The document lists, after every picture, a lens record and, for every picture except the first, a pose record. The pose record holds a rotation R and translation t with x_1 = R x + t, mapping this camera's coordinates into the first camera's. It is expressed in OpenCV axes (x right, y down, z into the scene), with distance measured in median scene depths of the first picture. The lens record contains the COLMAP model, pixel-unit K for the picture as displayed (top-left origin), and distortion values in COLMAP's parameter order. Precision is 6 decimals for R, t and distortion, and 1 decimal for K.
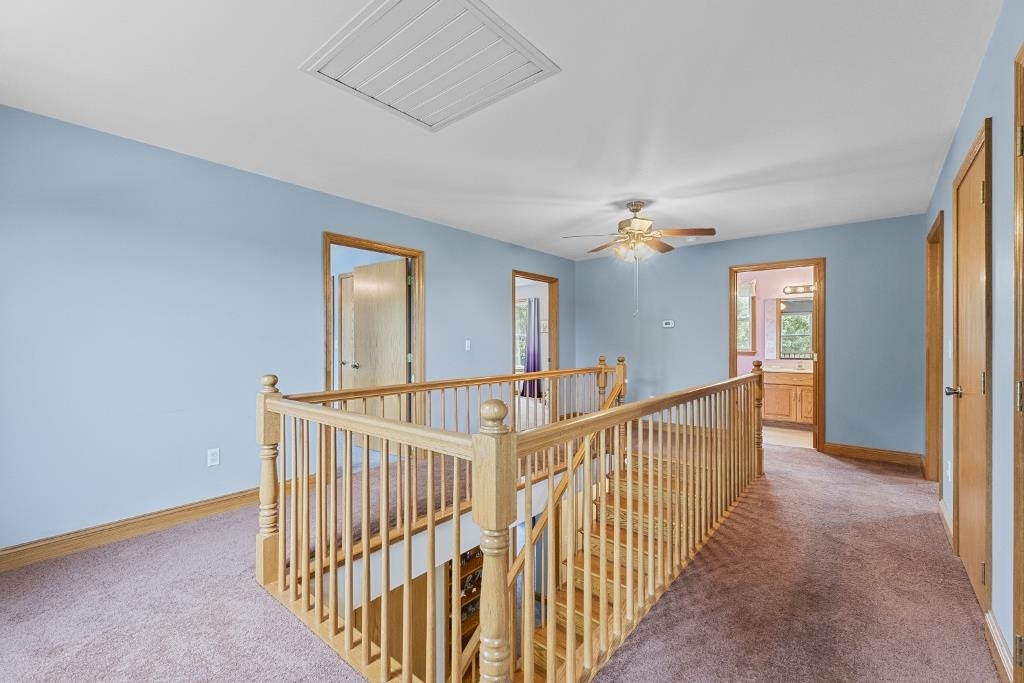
lens RADIAL K [[434.8, 0, 512.0], [0, 434.8, 339.5], [0, 0, 1]] dist [0.004724, 0.000088]
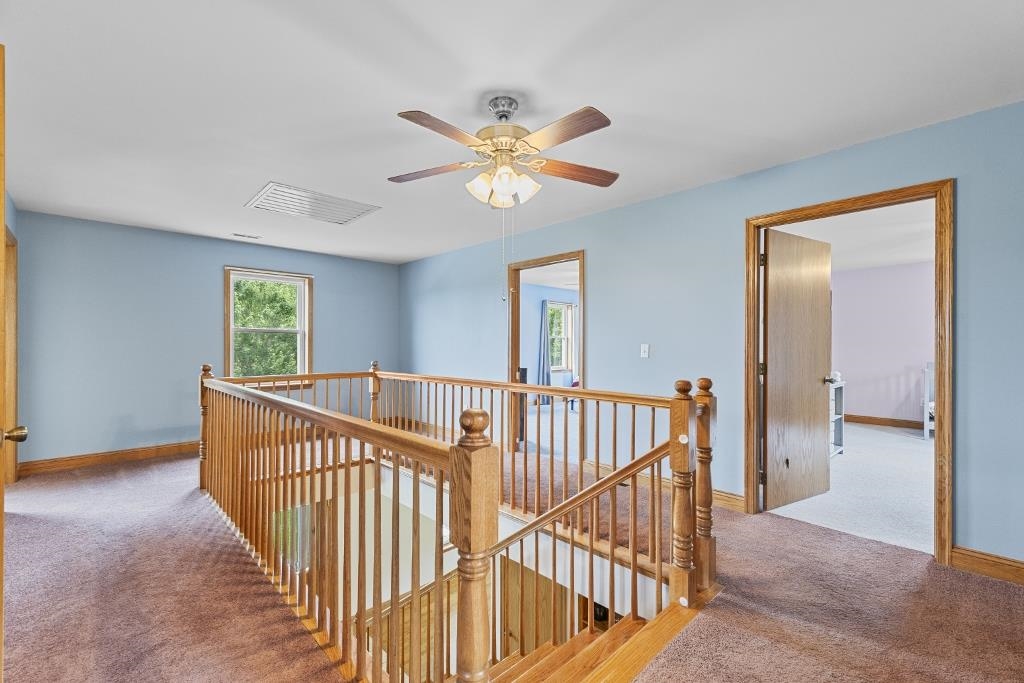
lens RADIAL K [[447.7, 0, 493.1], [0, 447.7, 342.3], [0, 0, 1]] dist [0.001688, 0.000063]
pose [[-0.131324, -0.010325, -0.991286, 0.719852], [0.003417, 0.999935, -0.010868, 0.005778], [0.991334, -0.004815, -0.131280, 0.867154]]
